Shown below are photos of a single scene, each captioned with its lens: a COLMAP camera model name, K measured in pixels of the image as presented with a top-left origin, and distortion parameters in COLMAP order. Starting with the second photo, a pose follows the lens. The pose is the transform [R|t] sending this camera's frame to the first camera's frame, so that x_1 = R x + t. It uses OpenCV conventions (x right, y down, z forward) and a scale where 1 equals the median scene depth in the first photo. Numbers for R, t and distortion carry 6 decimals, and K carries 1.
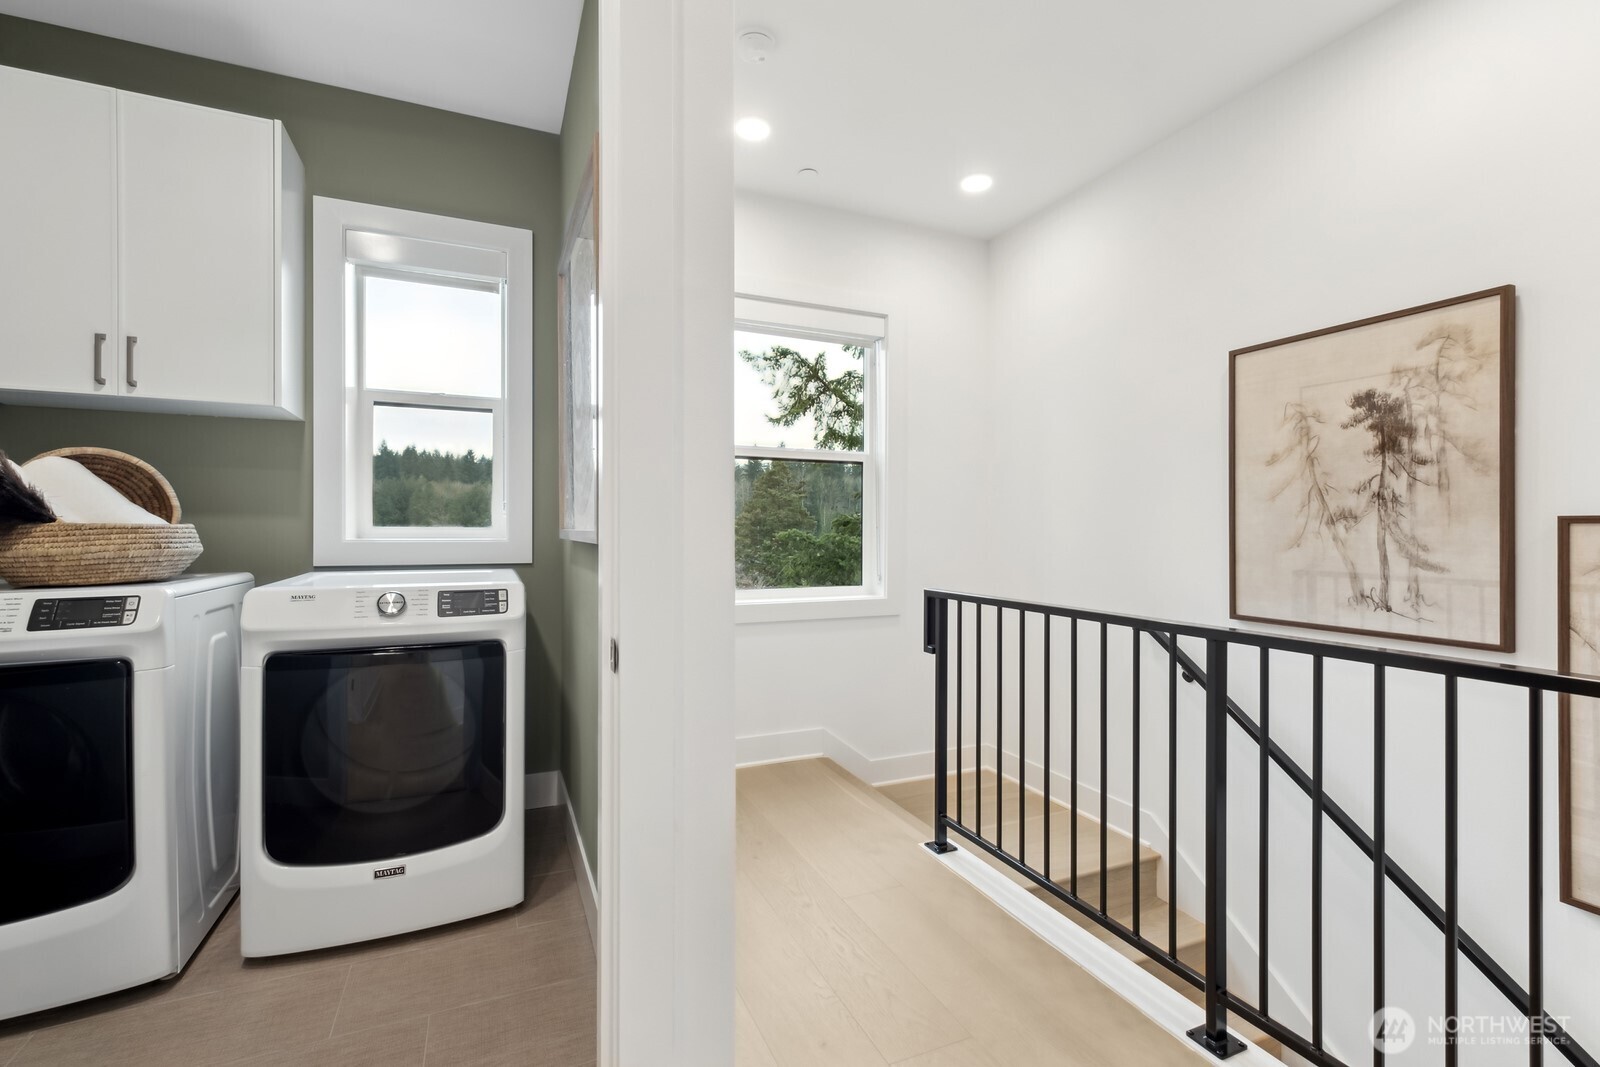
lens RADIAL K [[708.9, 0, 792.6], [0, 708.9, 522.7], [0, 0, 1]] dist [0.001440, 0.000007]
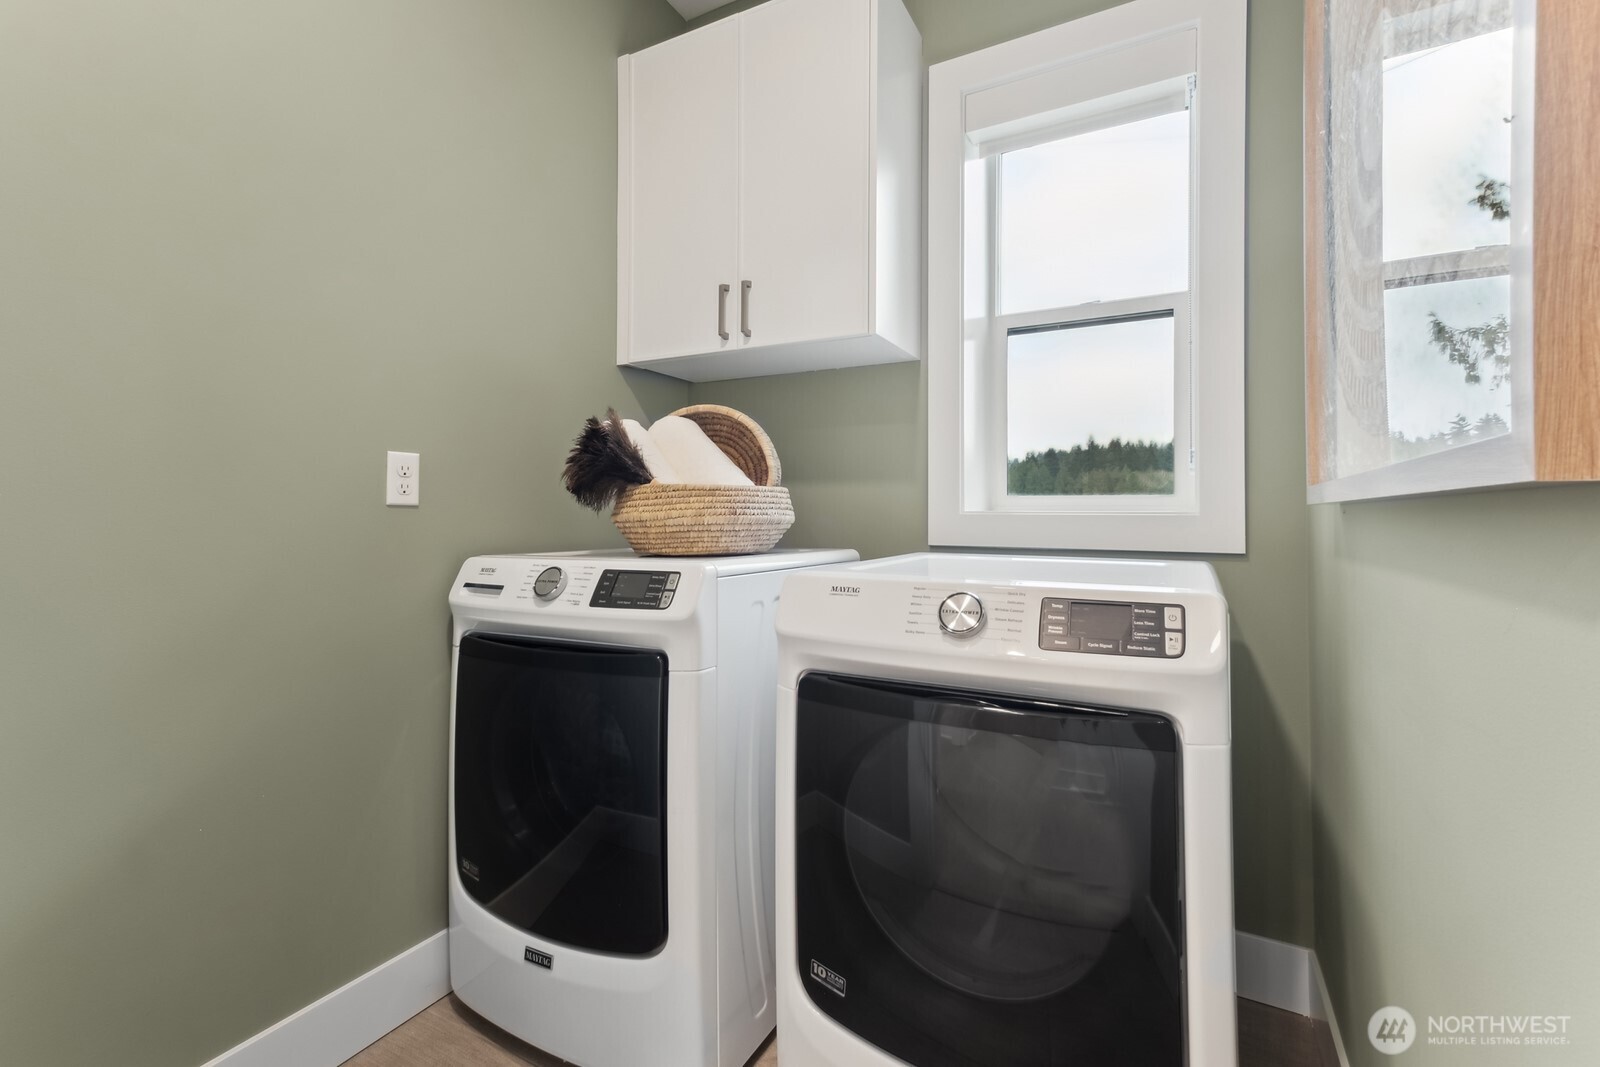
lens RADIAL K [[708.9, 0, 792.6], [0, 708.9, 522.7], [0, 0, 1]] dist [0.001440, 0.000007]
pose [[0.609560, 0.005915, -0.792718, -0.201518], [0.006852, 0.999895, 0.012731, 0.034476], [0.792711, -0.013192, 0.609455, 0.539850]]
